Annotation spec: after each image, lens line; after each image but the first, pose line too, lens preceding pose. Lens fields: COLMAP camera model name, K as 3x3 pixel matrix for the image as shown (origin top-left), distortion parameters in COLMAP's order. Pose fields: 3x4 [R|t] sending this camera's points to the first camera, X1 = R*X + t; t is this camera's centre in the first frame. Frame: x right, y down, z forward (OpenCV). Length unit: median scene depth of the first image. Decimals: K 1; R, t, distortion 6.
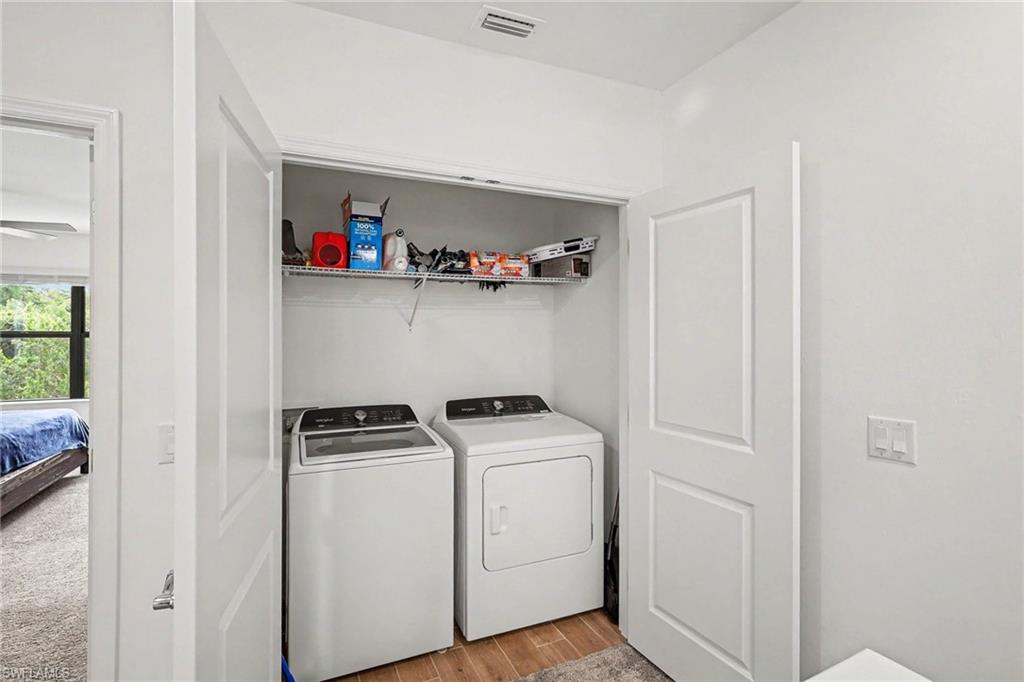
lens RADIAL K [[503.2, 0, 512.0], [0, 503.2, 341.0], [0, 0, 1]] dist [-0.000925, 0.000030]
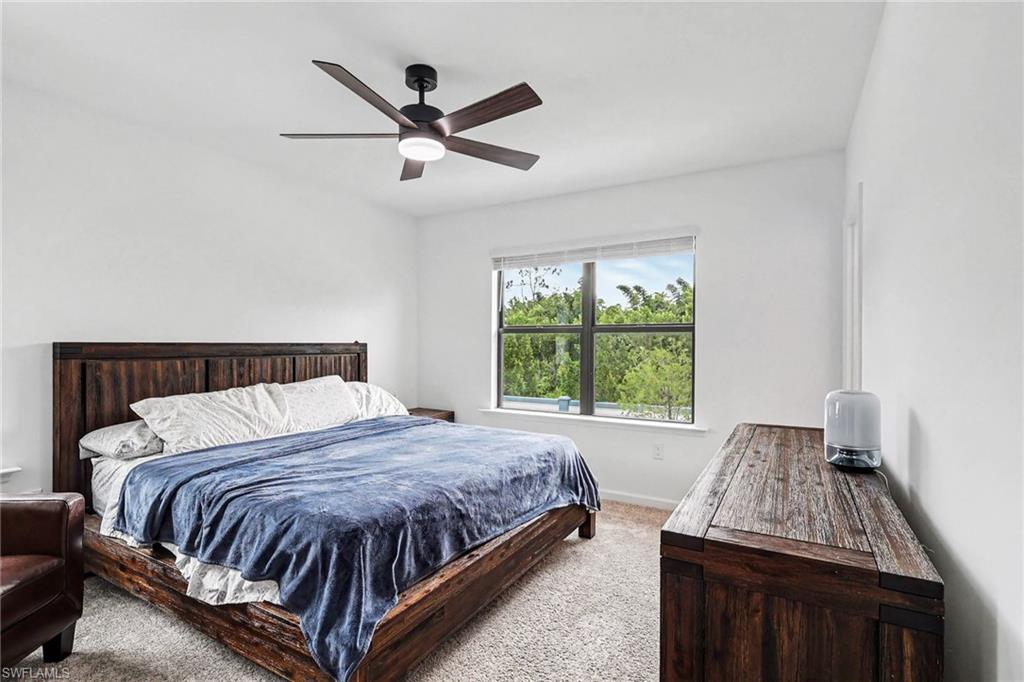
lens RADIAL K [[488.0, 0, 512.0], [0, 488.0, 341.0], [0, 0, 1]] dist [-0.000741, 0.000052]
pose [[0.574420, -0.007348, -0.818528, -0.428317], [0.002195, 0.999970, -0.007437, 0.015346], [0.818558, 0.002475, 0.574419, 0.622189]]
